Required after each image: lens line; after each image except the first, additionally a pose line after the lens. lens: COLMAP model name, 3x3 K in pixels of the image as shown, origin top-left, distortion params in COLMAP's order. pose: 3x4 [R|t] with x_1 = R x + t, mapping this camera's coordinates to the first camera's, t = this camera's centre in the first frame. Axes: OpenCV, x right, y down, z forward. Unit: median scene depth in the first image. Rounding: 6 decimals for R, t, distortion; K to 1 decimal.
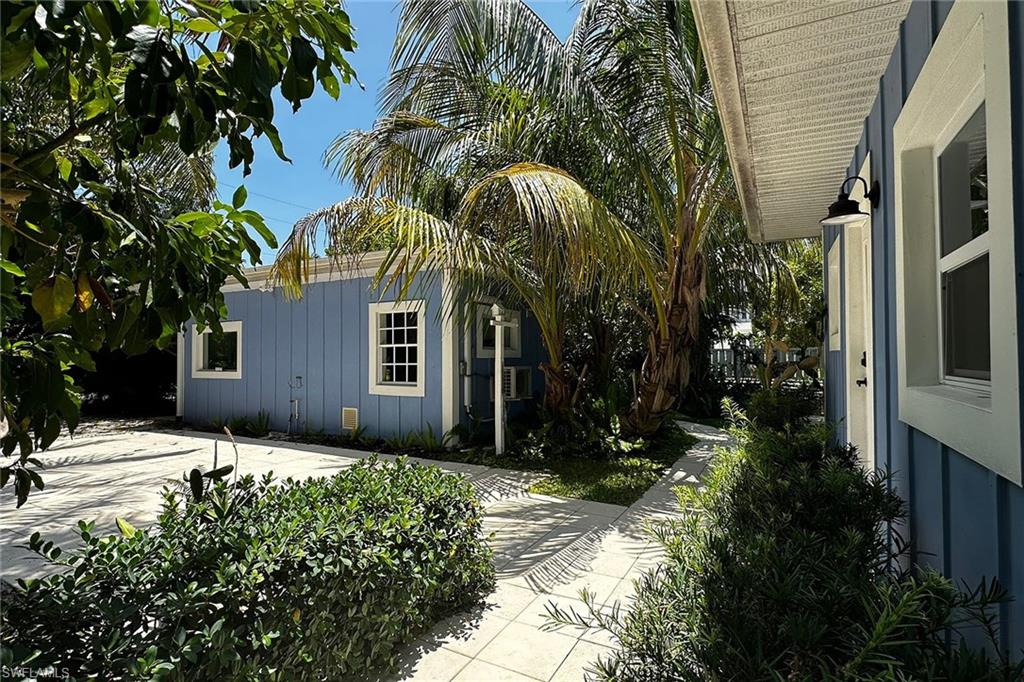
lens RADIAL K [[492.0, 0, 516.2], [0, 492.0, 341.9], [0, 0, 1]] dist [-0.006432, -0.000078]
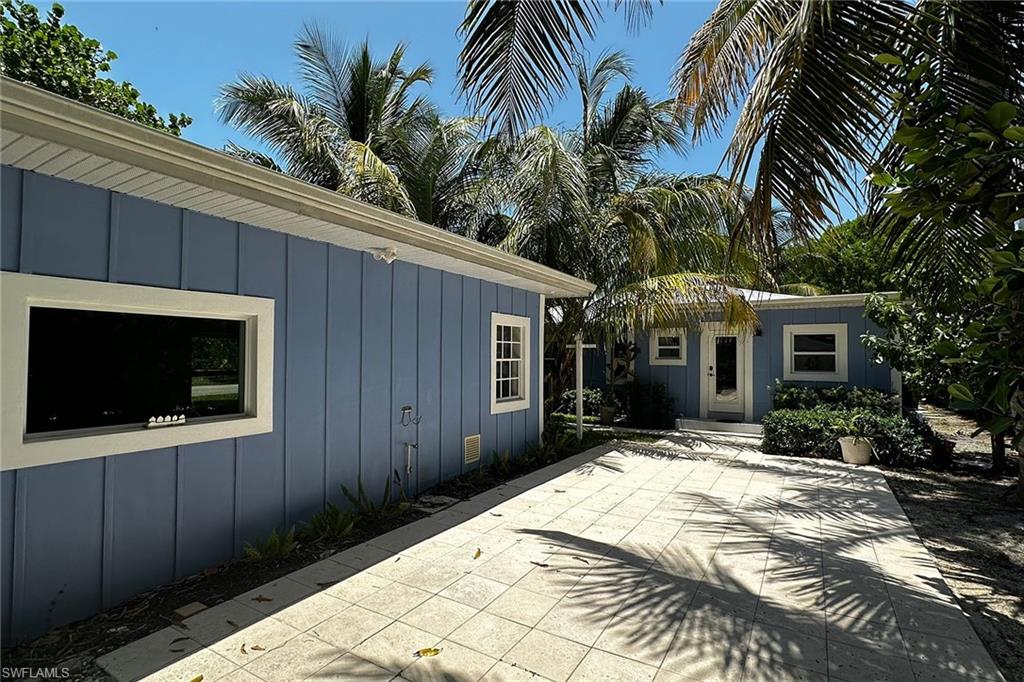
lens RADIAL K [[492.0, 0, 510.3], [0, 492.0, 344.9], [0, 0, 1]] dist [-0.006432, -0.000078]
pose [[0.057181, 0.030720, 0.997891, -1.789190], [-0.026911, 0.999211, -0.029219, 0.008579], [-0.998001, -0.025183, 0.057963, 1.394070]]
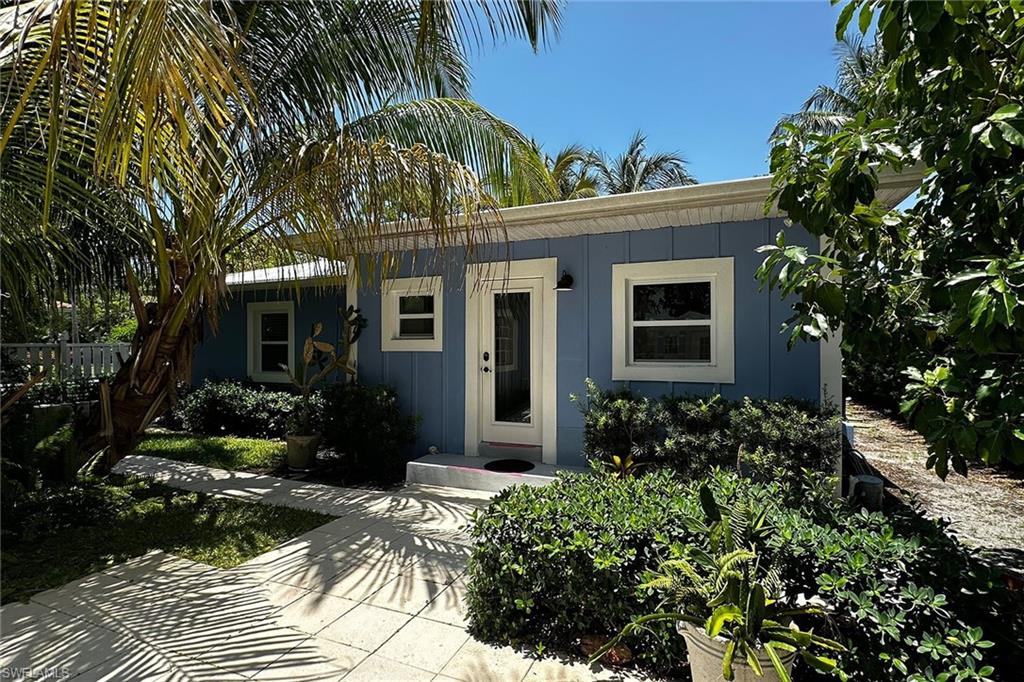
lens RADIAL K [[492.0, 0, 515.7], [0, 492.0, 345.3], [0, 0, 1]] dist [-0.006432, -0.000078]
pose [[-0.100628, 0.005794, 0.994907, -0.643062], [-0.017723, 0.999814, -0.007615, 0.006840], [-0.994766, -0.018399, -0.100507, 0.668891]]
